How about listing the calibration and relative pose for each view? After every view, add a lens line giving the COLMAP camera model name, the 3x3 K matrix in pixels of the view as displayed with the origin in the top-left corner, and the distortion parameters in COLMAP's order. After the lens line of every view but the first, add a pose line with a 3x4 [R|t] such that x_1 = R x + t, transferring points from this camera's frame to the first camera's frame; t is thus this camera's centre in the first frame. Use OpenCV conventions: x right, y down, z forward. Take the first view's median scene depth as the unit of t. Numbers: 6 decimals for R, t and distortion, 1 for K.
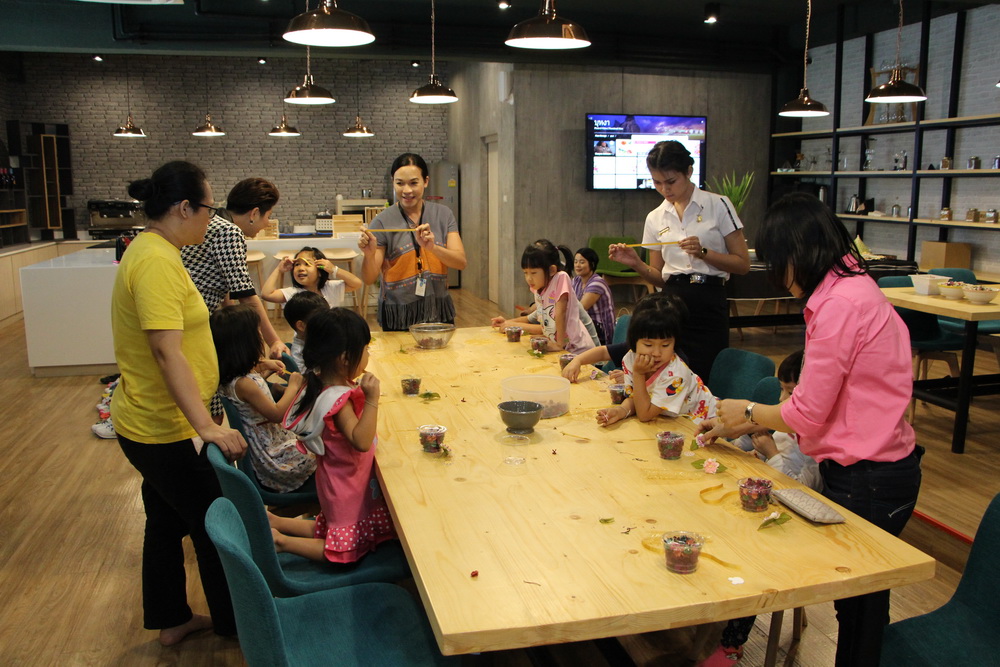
lens RADIAL K [[911.0, 0, 486.9], [0, 911.0, 357.6], [0, 0, 1]] dist [-0.131701, 0.129951]
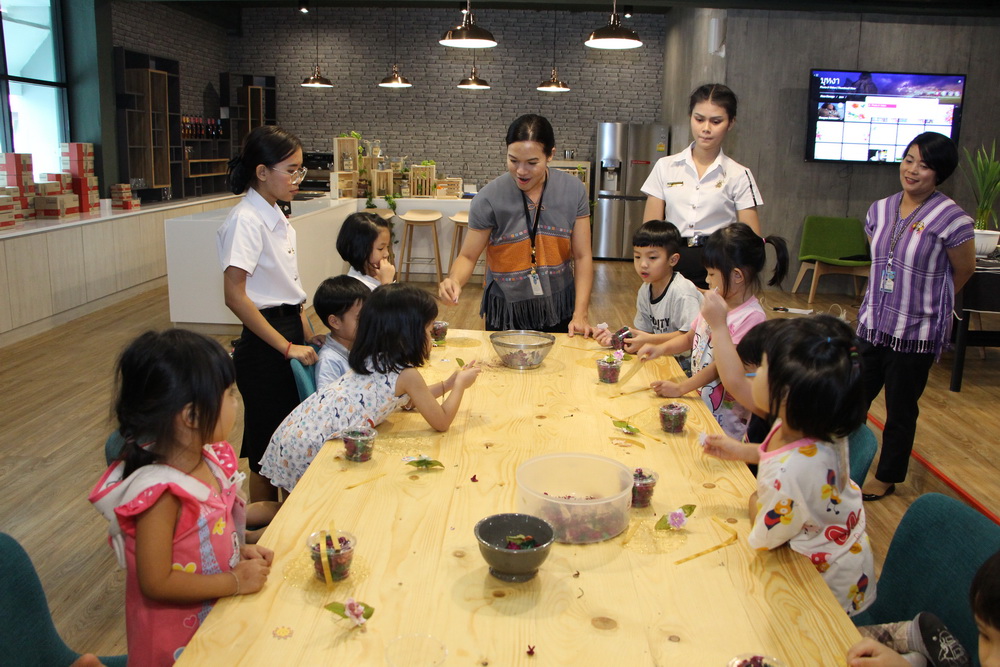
lens RADIAL K [[836.7, 0, 495.4], [0, 836.7, 342.7], [0, 0, 1]] dist [-0.161412, 0.145828]
pose [[0.958840, 0.089888, -0.269343, 0.053763], [-0.079022, 0.995571, 0.050939, -0.030284], [0.272728, -0.027558, 0.961696, 0.181277]]
